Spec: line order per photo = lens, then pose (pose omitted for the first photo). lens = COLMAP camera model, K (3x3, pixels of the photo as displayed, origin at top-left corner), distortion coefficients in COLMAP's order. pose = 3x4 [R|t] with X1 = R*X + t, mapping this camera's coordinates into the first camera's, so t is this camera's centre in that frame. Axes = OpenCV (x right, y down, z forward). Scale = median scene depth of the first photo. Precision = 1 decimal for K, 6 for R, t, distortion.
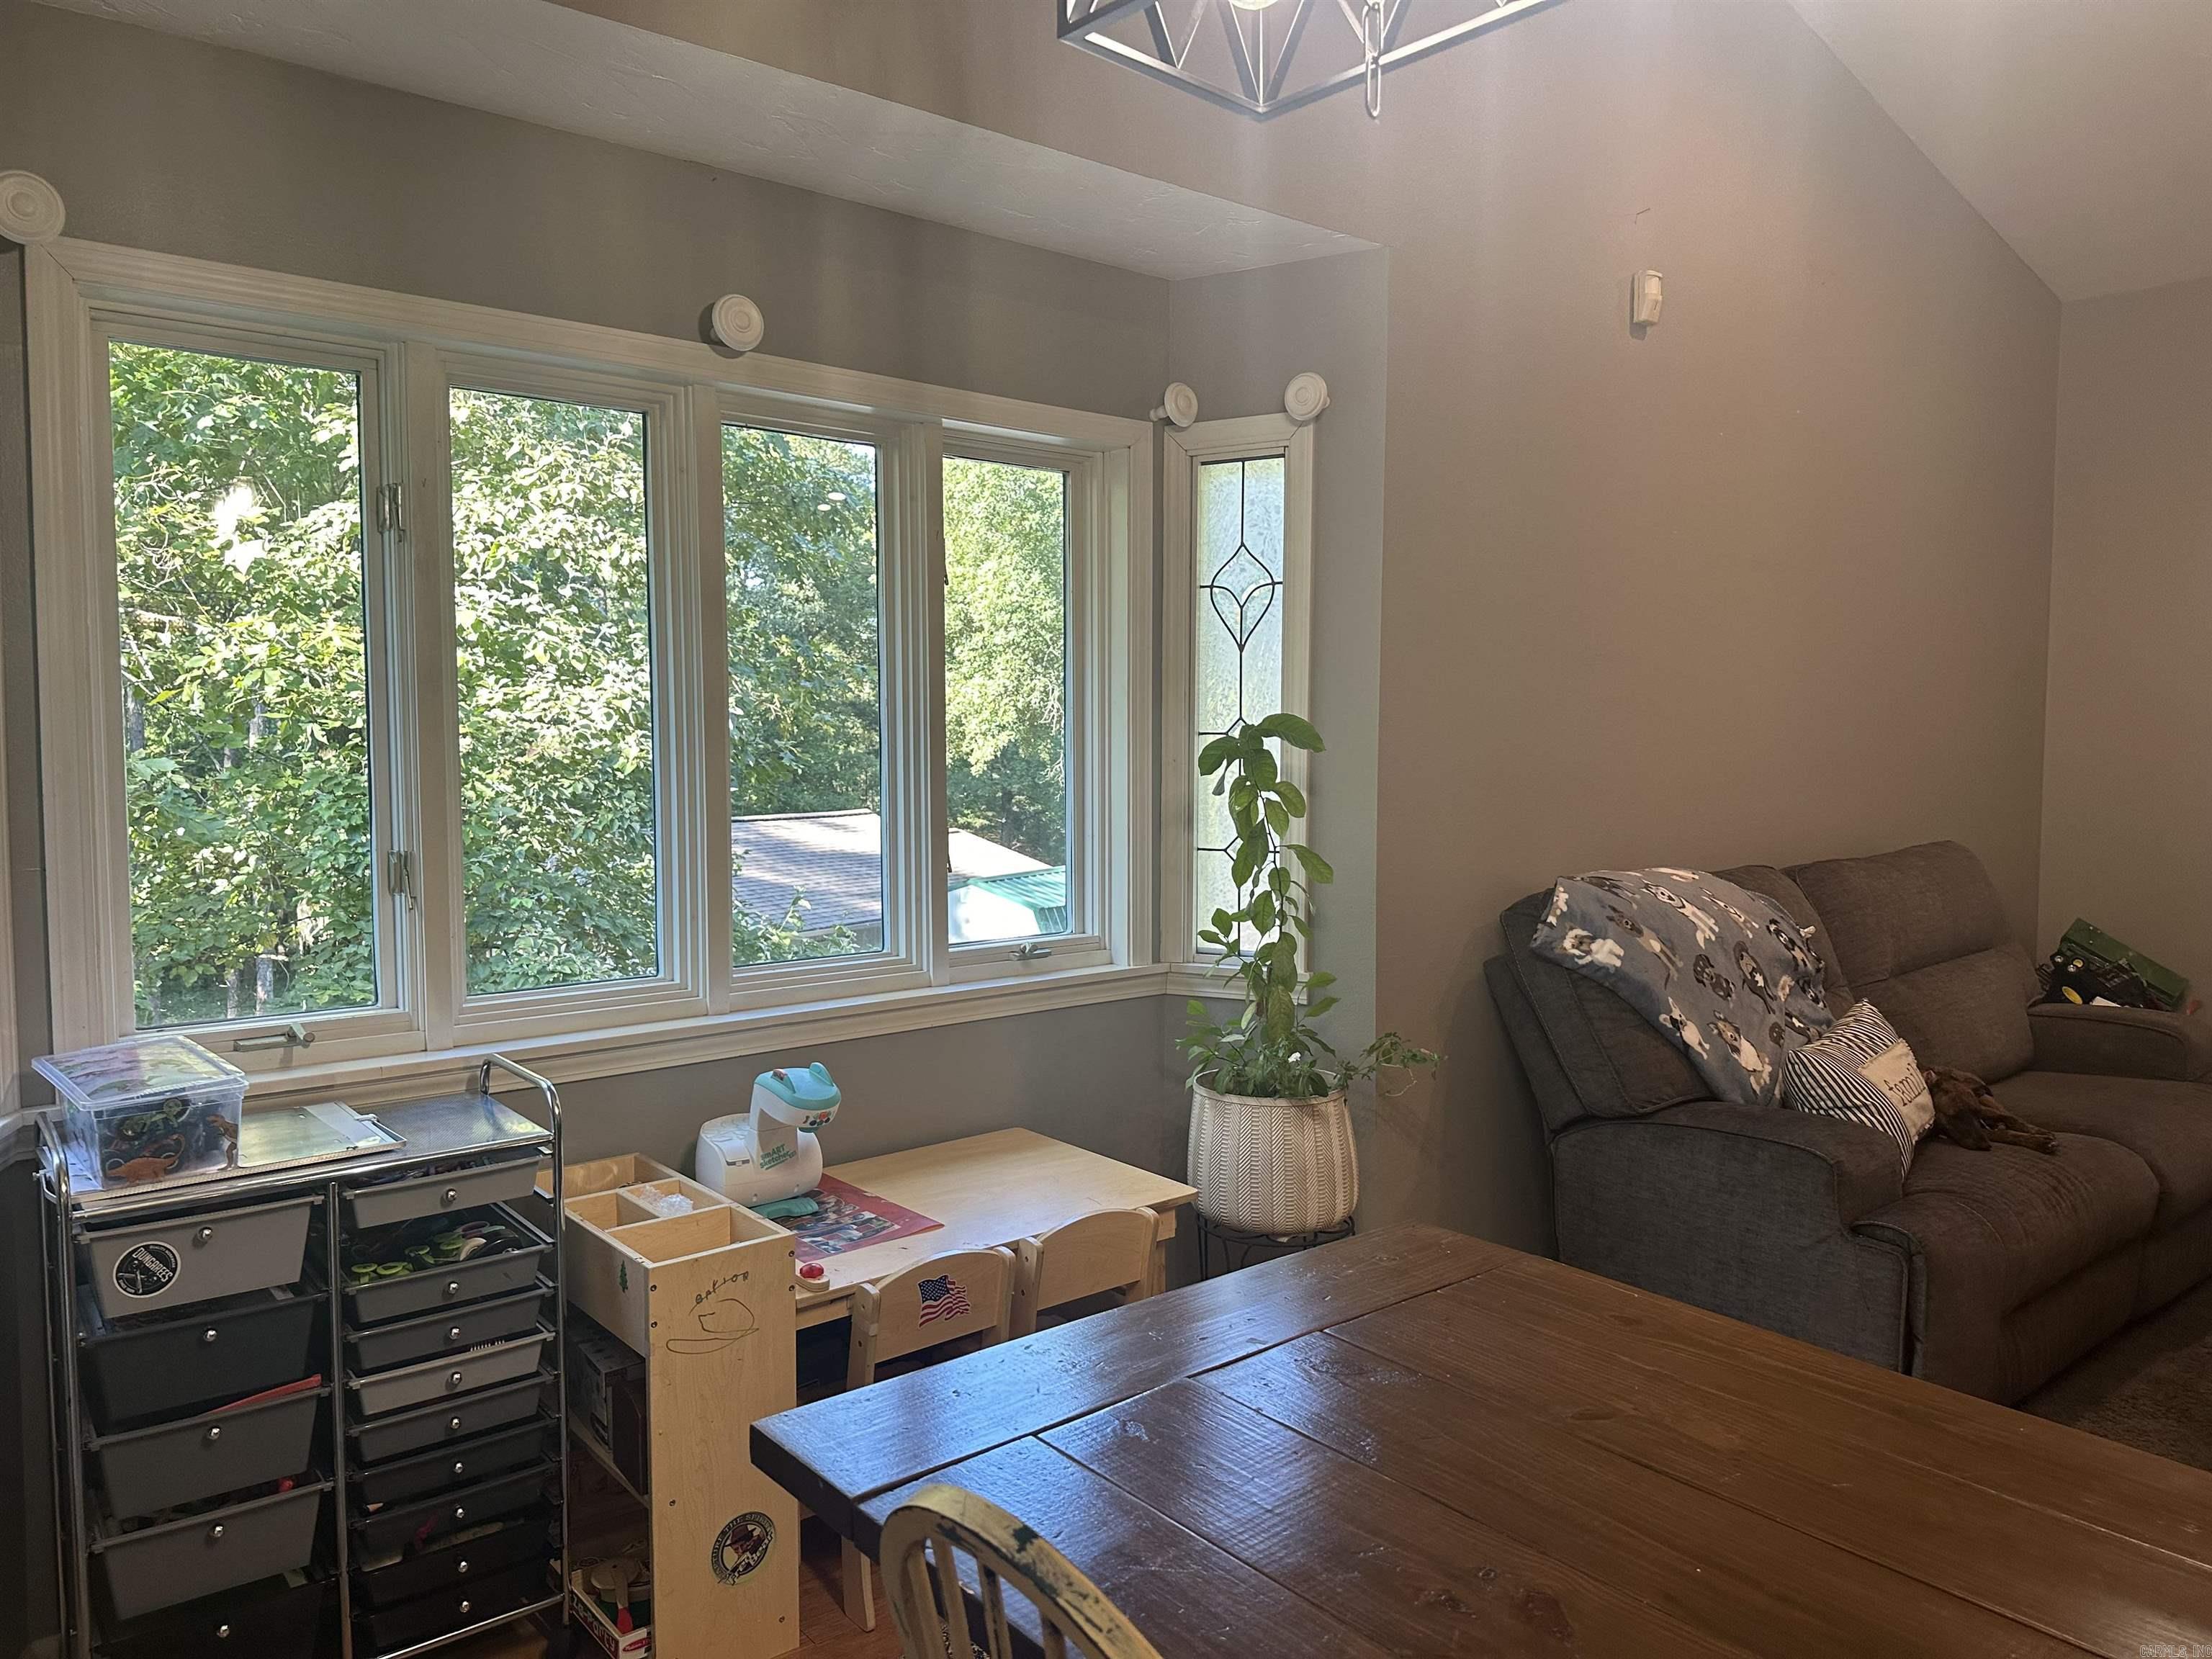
lens RADIAL K [[1559.7, 0, 1105.6], [0, 1559.7, 838.7], [0, 0, 1]] dist [0.069305, -0.091473]
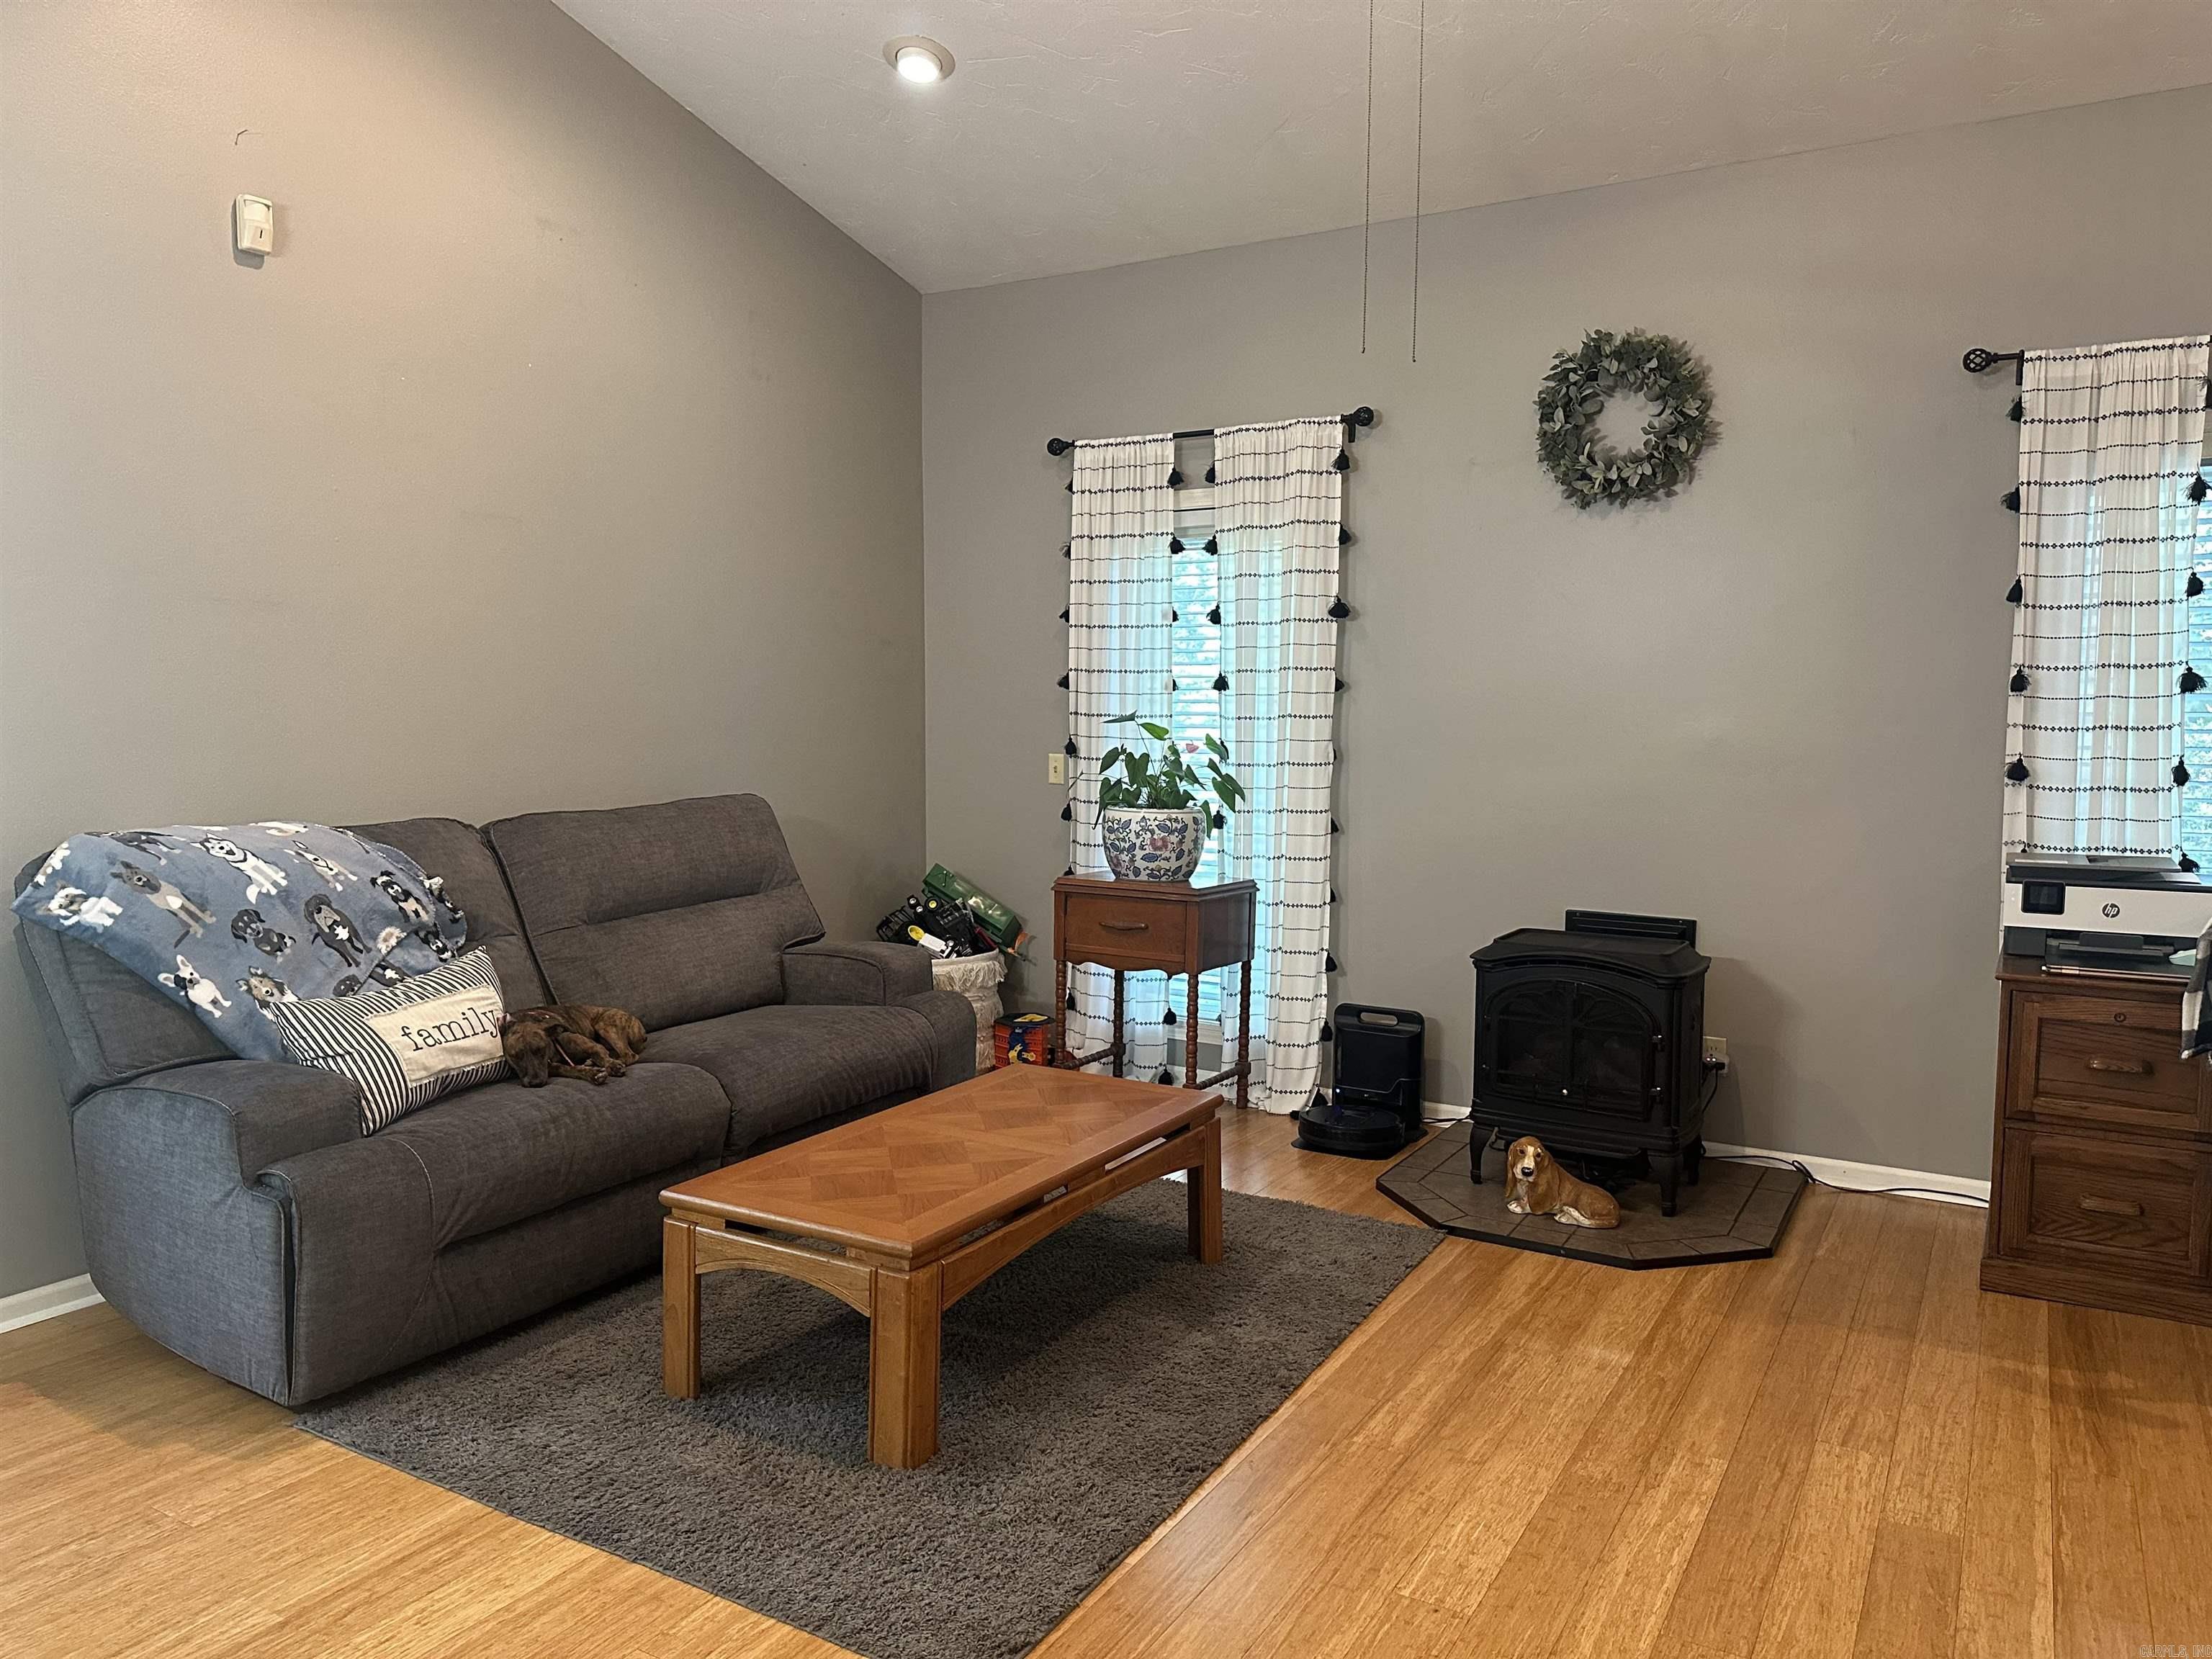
lens RADIAL K [[1559.7, 0, 1105.6], [0, 1559.7, 838.7], [0, 0, 1]] dist [0.069305, -0.091473]
pose [[0.936072, -0.026876, 0.350781, 0.548615], [0.021459, 0.999583, 0.019322, 0.023436], [-0.351154, -0.010559, 0.936258, -0.094331]]
